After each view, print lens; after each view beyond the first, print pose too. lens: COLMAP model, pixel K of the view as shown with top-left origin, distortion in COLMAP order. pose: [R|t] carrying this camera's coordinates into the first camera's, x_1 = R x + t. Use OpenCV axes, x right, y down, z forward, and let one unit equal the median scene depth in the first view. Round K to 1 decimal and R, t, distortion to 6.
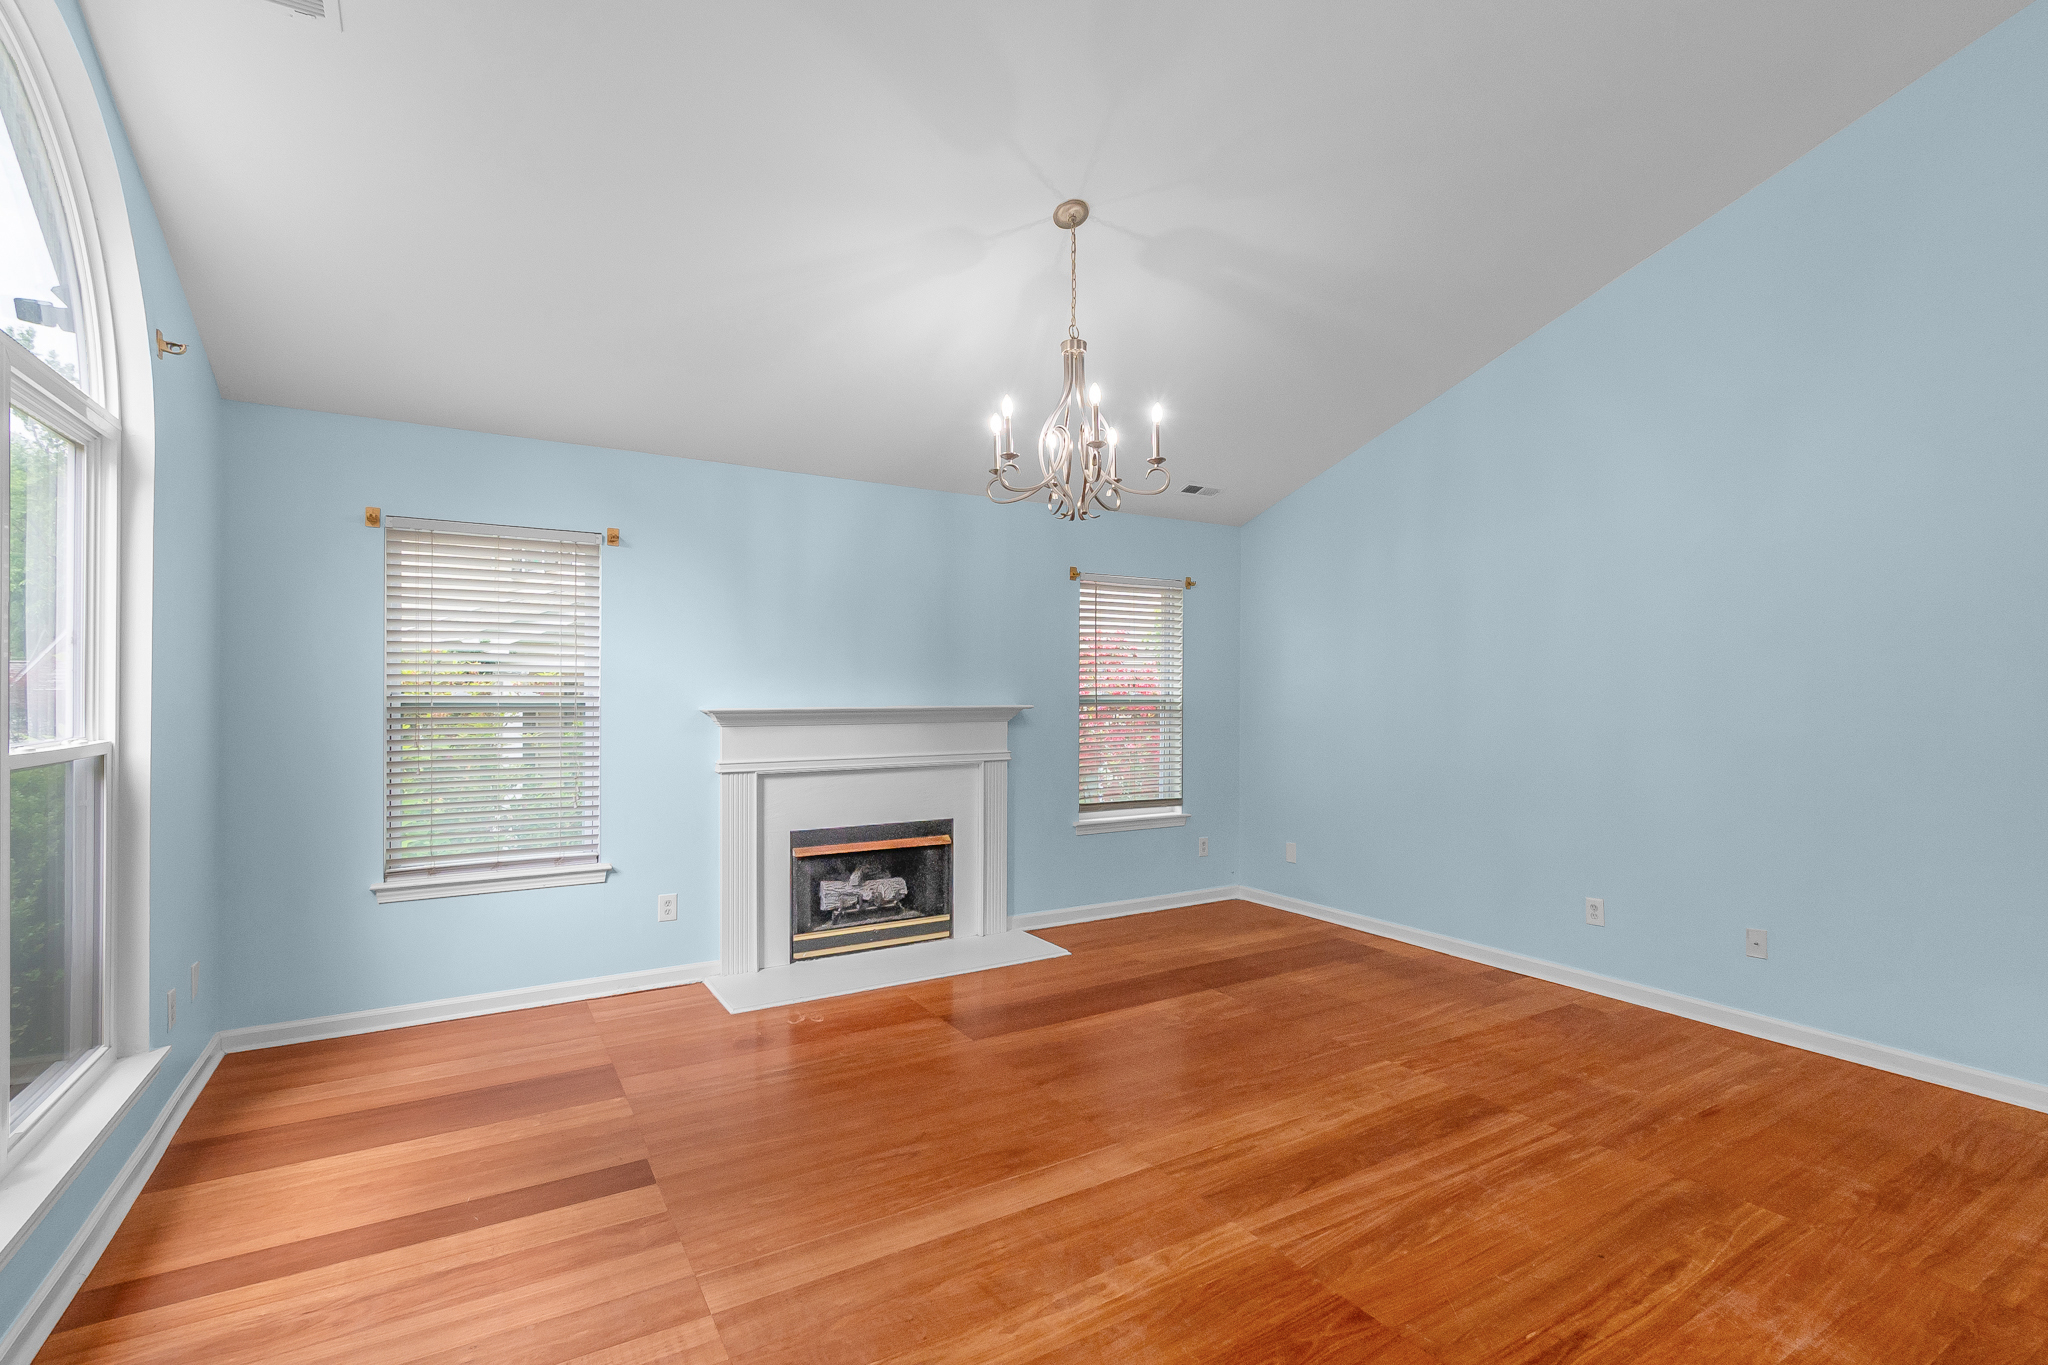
lens RADIAL K [[919.2, 0, 1007.0], [0, 919.2, 721.6], [0, 0, 1]] dist [0.001742, -0.000058]
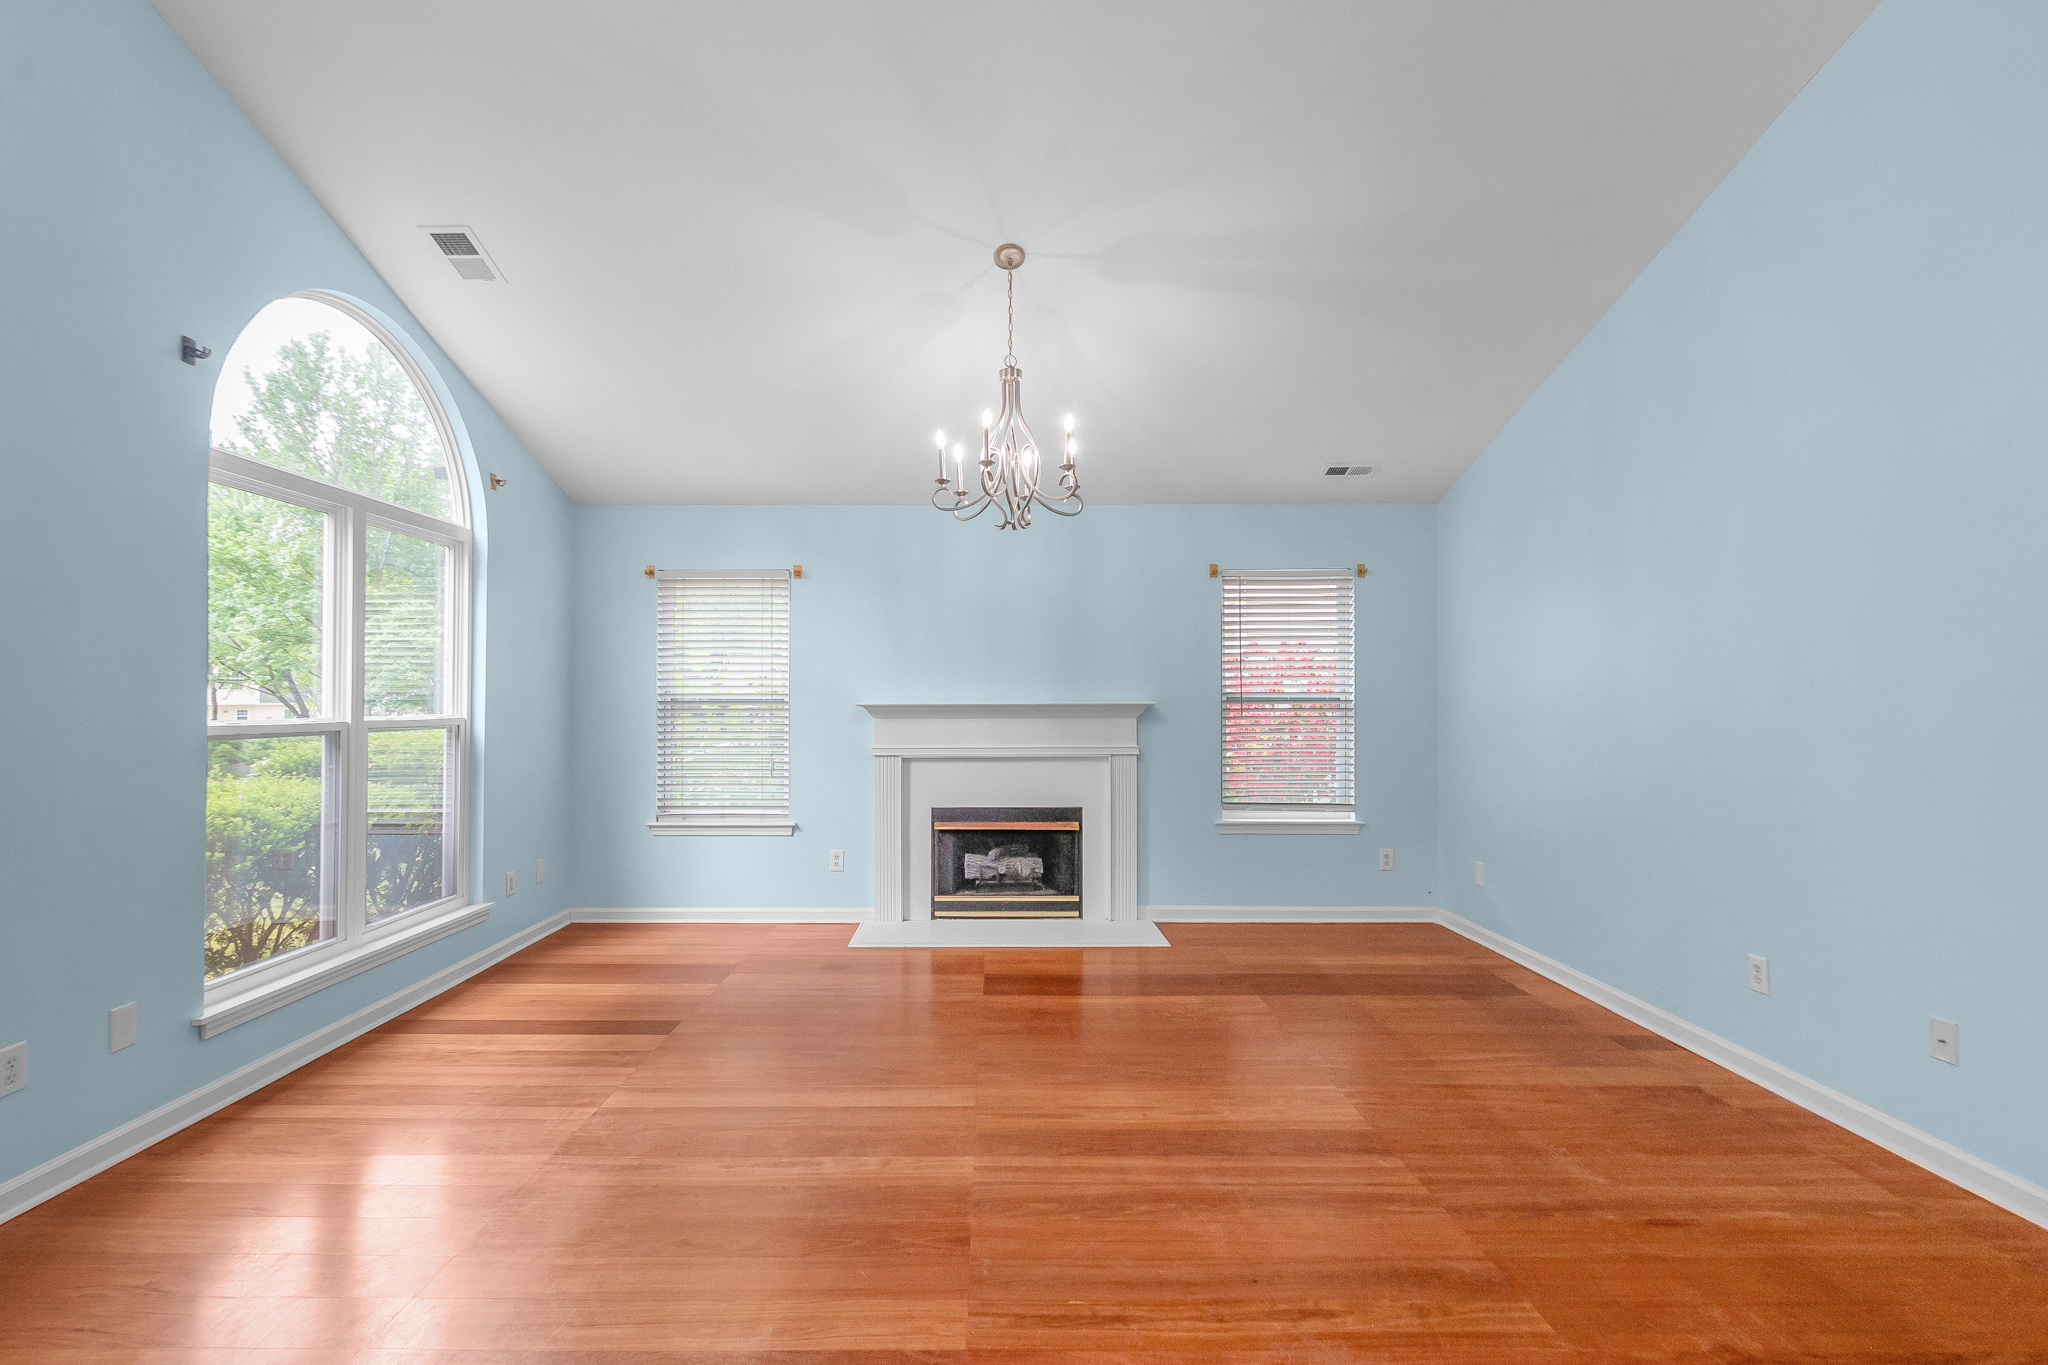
lens RADIAL K [[919.2, 0, 1007.0], [0, 919.2, 721.6], [0, 0, 1]] dist [0.001742, -0.000058]
pose [[0.854201, 0.010193, -0.519843, 0.462233], [-0.014814, 0.999879, -0.004737, 0.012657], [0.519732, 0.011747, 0.854249, 0.036249]]
